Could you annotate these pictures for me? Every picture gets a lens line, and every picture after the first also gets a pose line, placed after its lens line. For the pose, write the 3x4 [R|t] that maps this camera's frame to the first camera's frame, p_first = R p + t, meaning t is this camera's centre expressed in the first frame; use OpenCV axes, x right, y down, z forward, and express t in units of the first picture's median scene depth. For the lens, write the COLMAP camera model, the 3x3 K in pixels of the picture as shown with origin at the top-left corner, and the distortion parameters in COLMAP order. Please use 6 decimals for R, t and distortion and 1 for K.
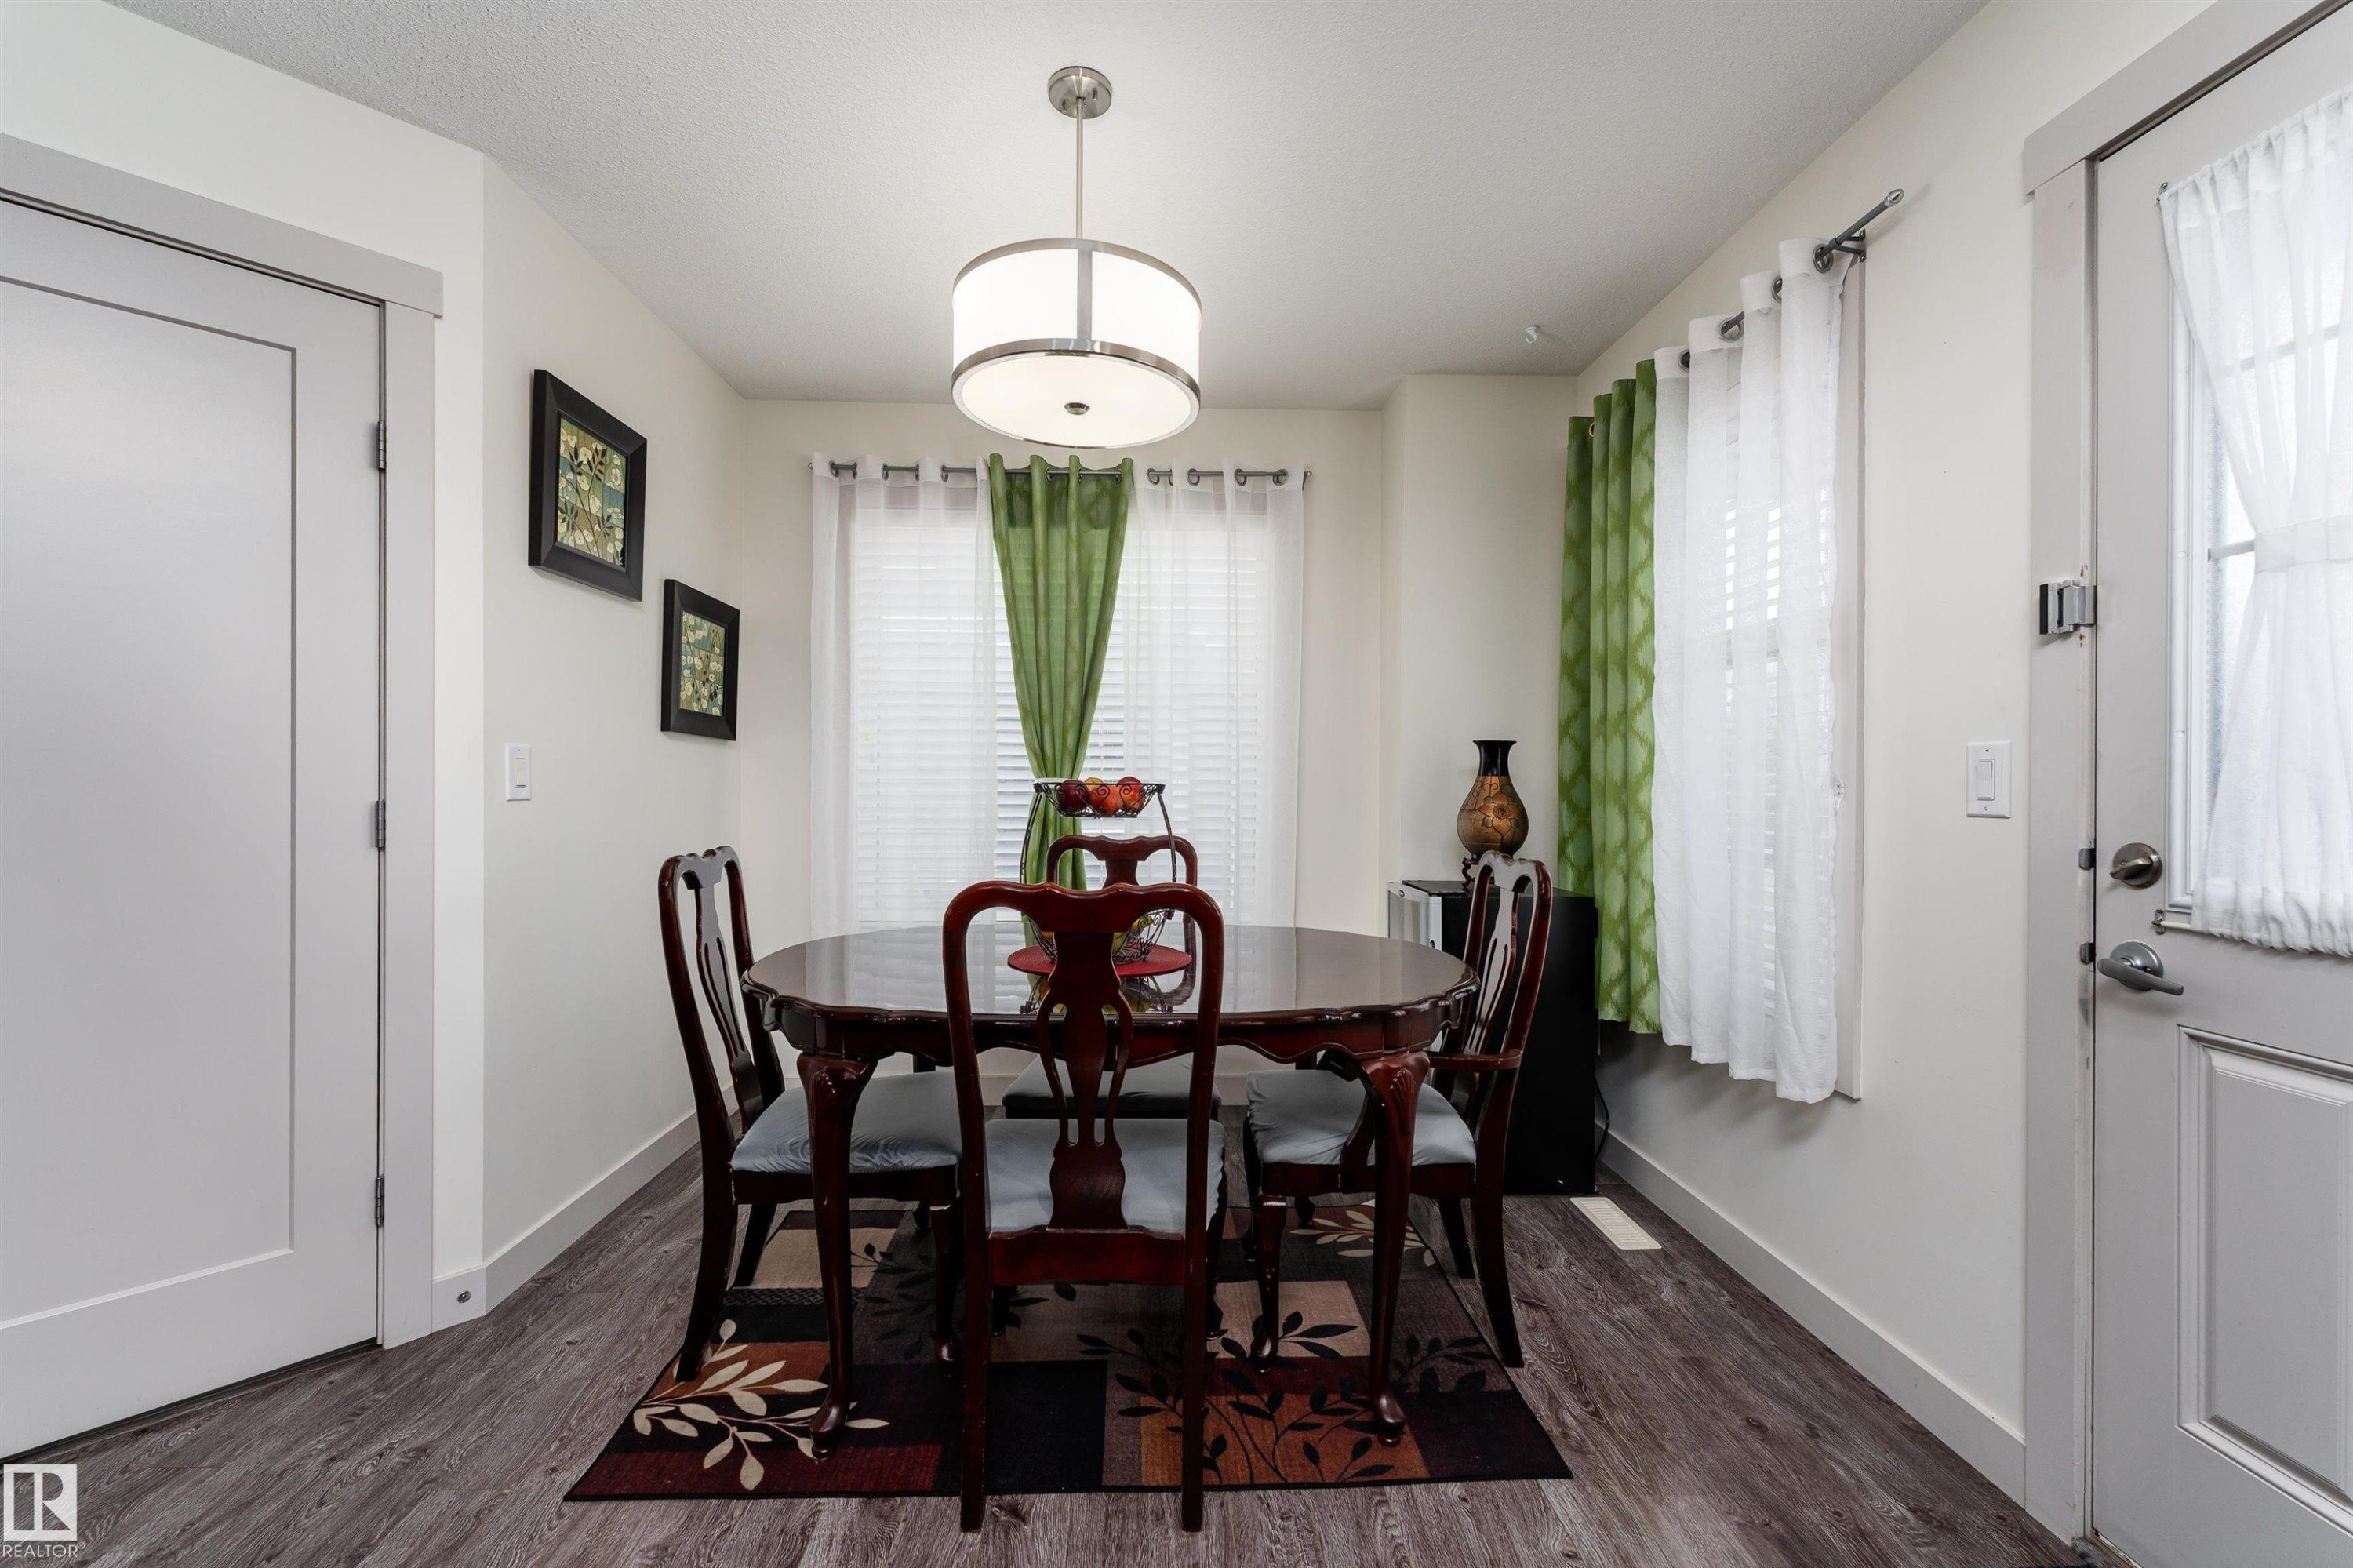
lens RADIAL K [[955.1, 0, 1183.2], [0, 955.1, 777.8], [0, 0, 1]] dist [0.003100, 0.000688]
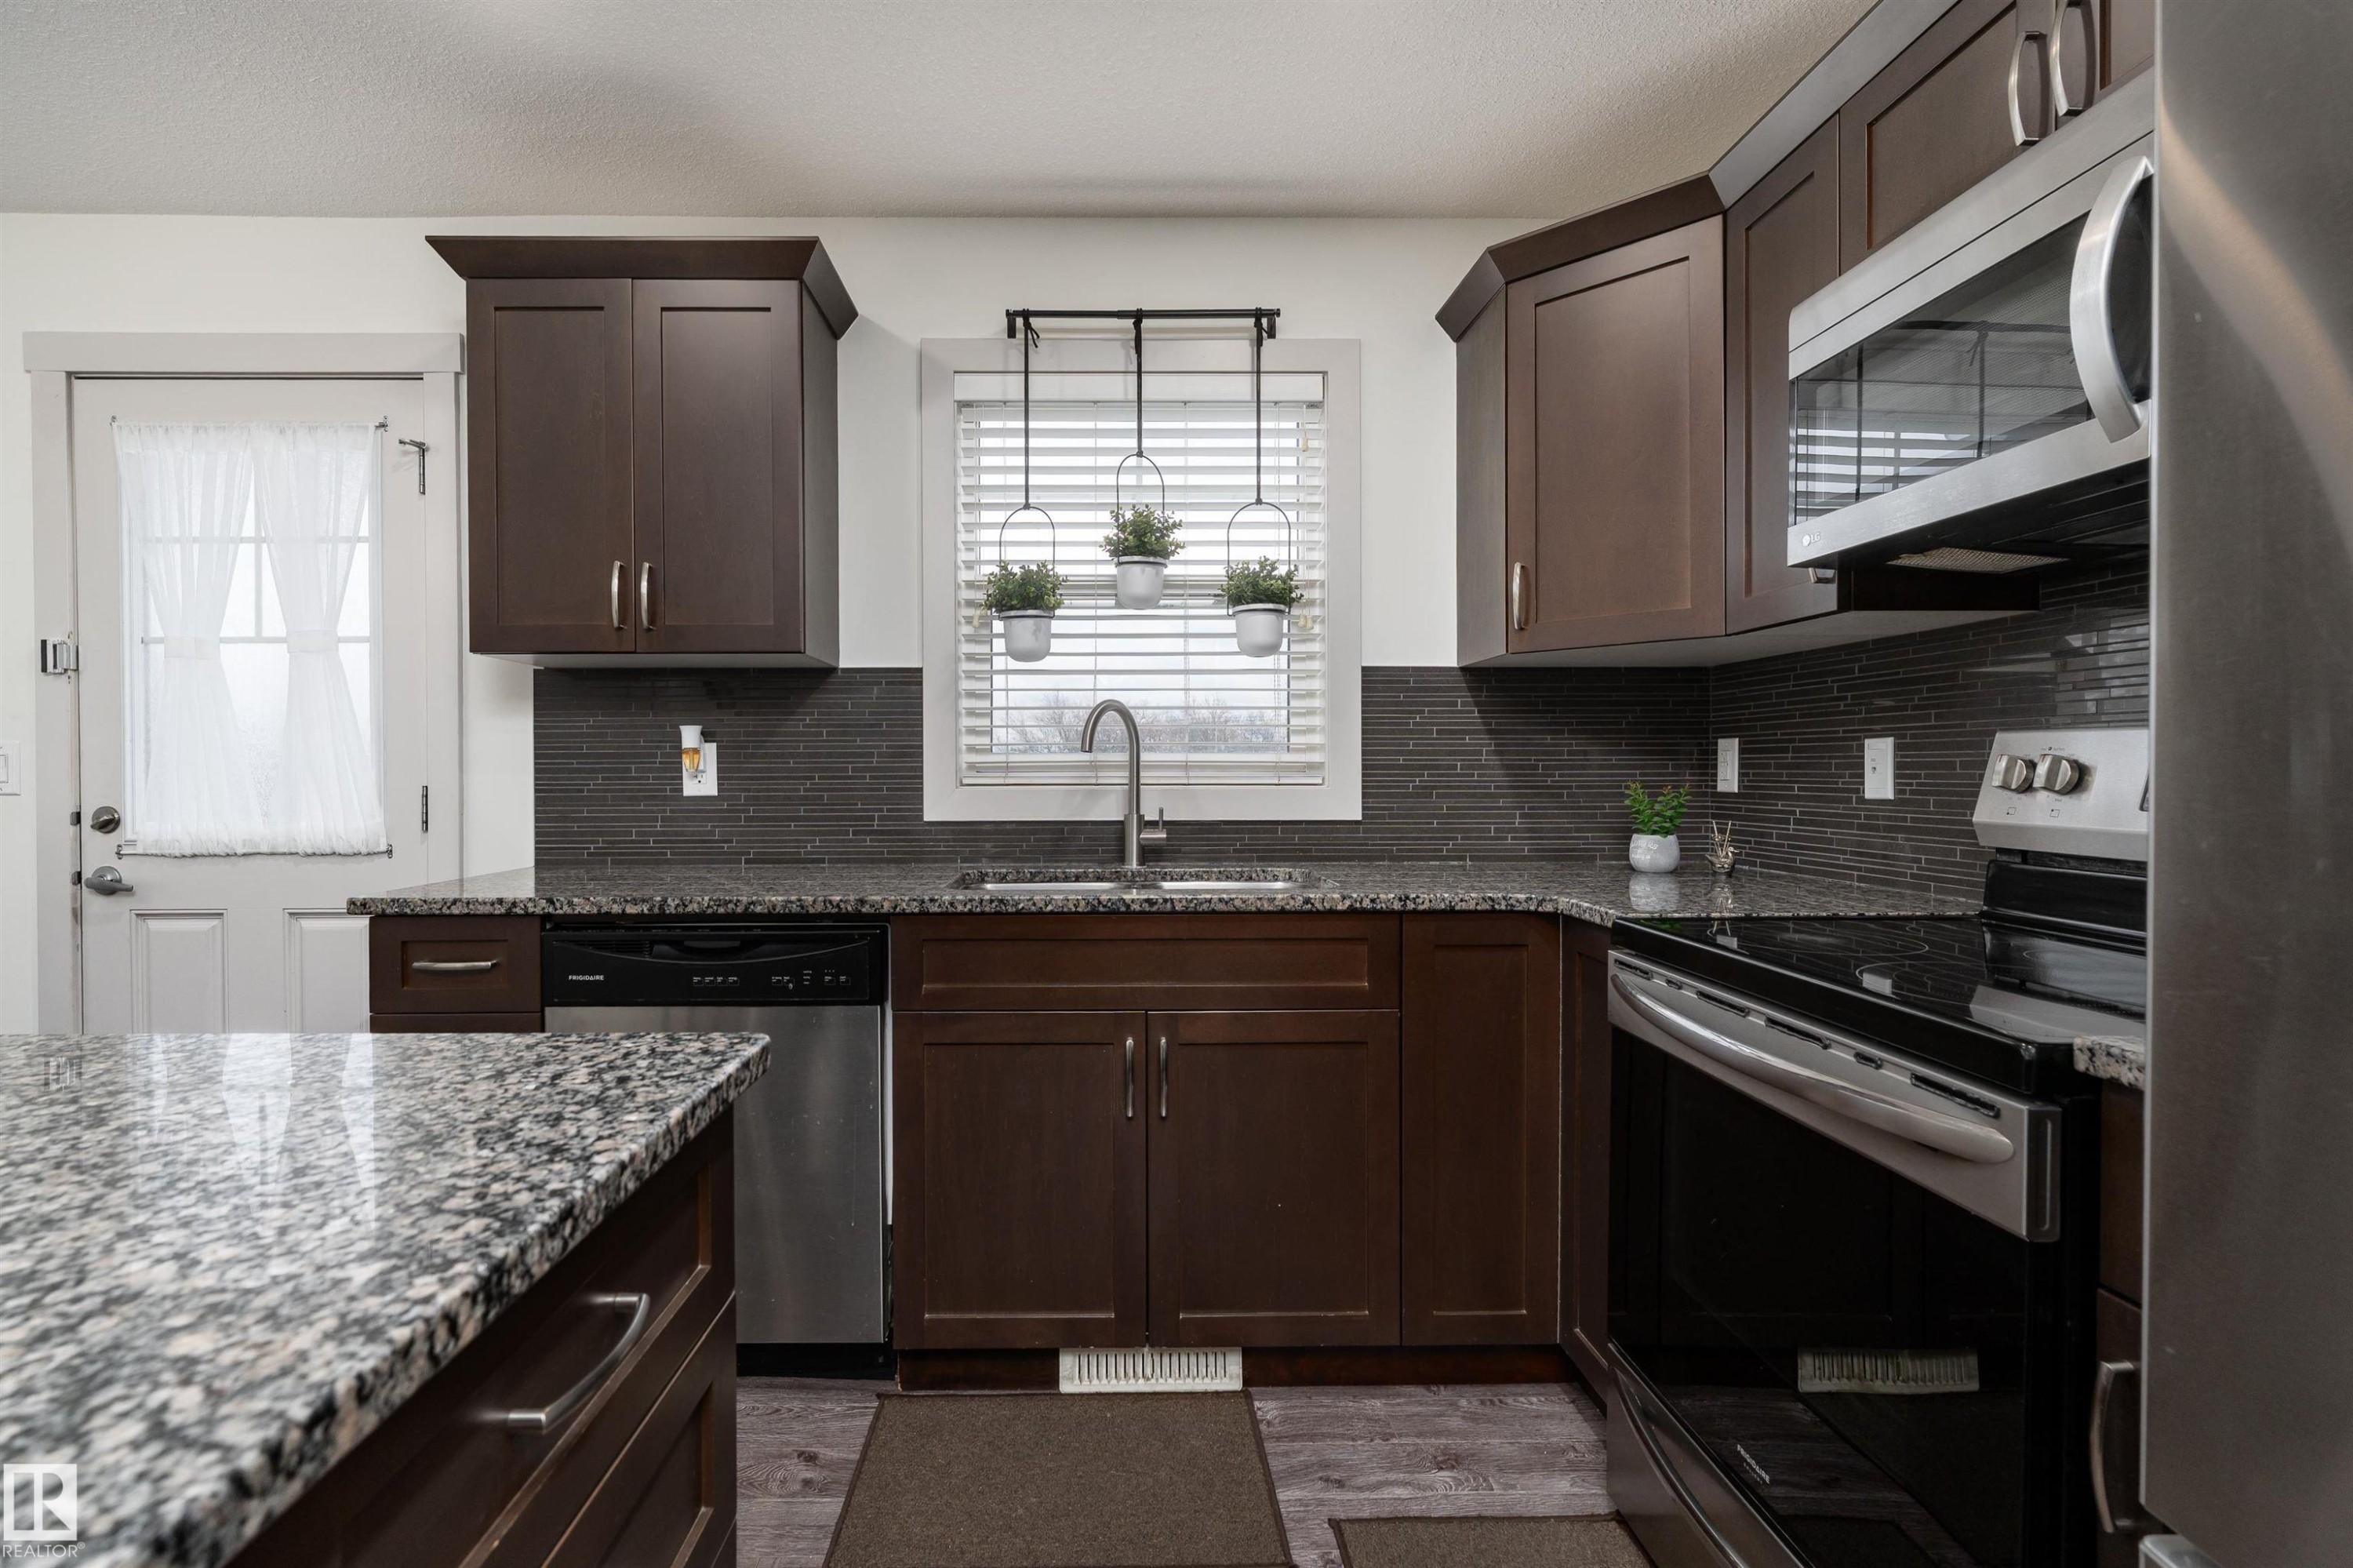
lens RADIAL K [[1091.5, 0, 1118.5], [0, 1091.5, 776.3], [0, 0, 1]] dist [-0.005022, 0.000353]
pose [[0.017101, -0.024295, 0.999559, -0.874990], [-0.003750, 0.999696, 0.024363, -0.037085], [-0.999847, -0.004165, 0.017005, -0.803215]]
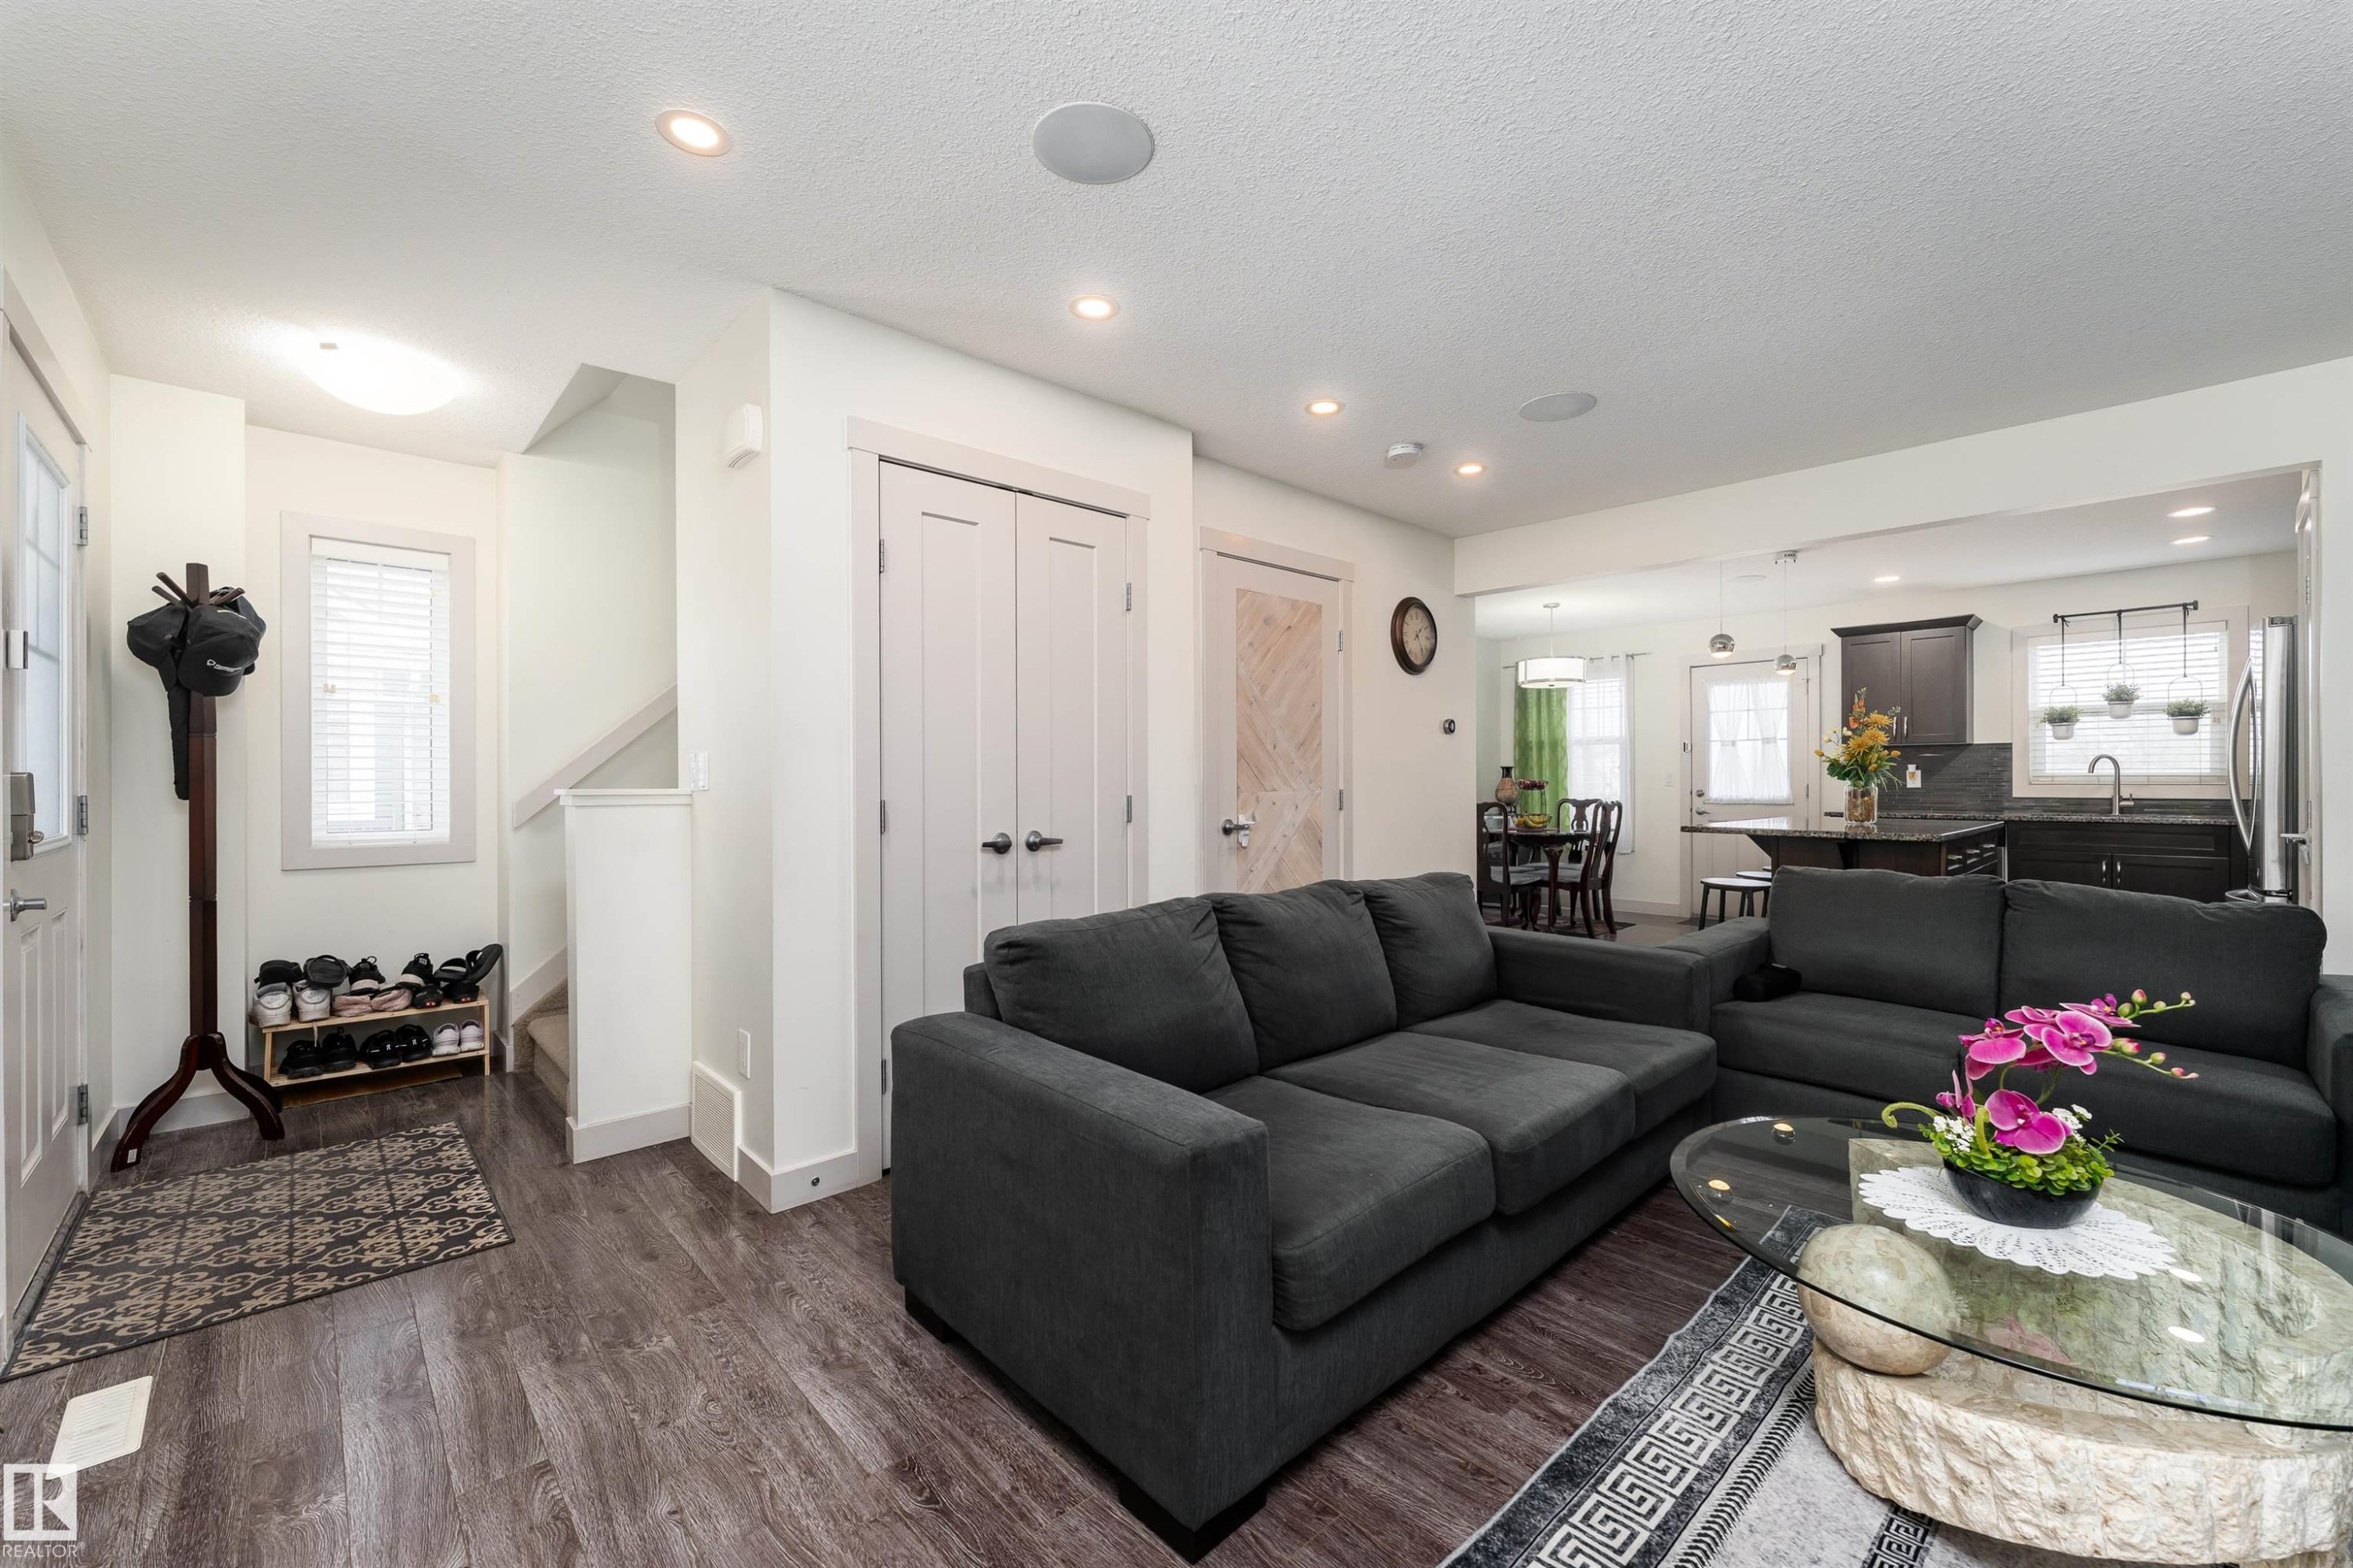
lens RADIAL K [[955.1, 0, 1170.1], [0, 955.1, 781.8], [0, 0, 1]] dist [0.003100, 0.000688]
pose [[0.757156, -0.023469, 0.652813, -5.286988], [0.013383, 0.999702, 0.020417, -0.140606], [-0.653097, -0.006722, 0.757244, -1.302430]]
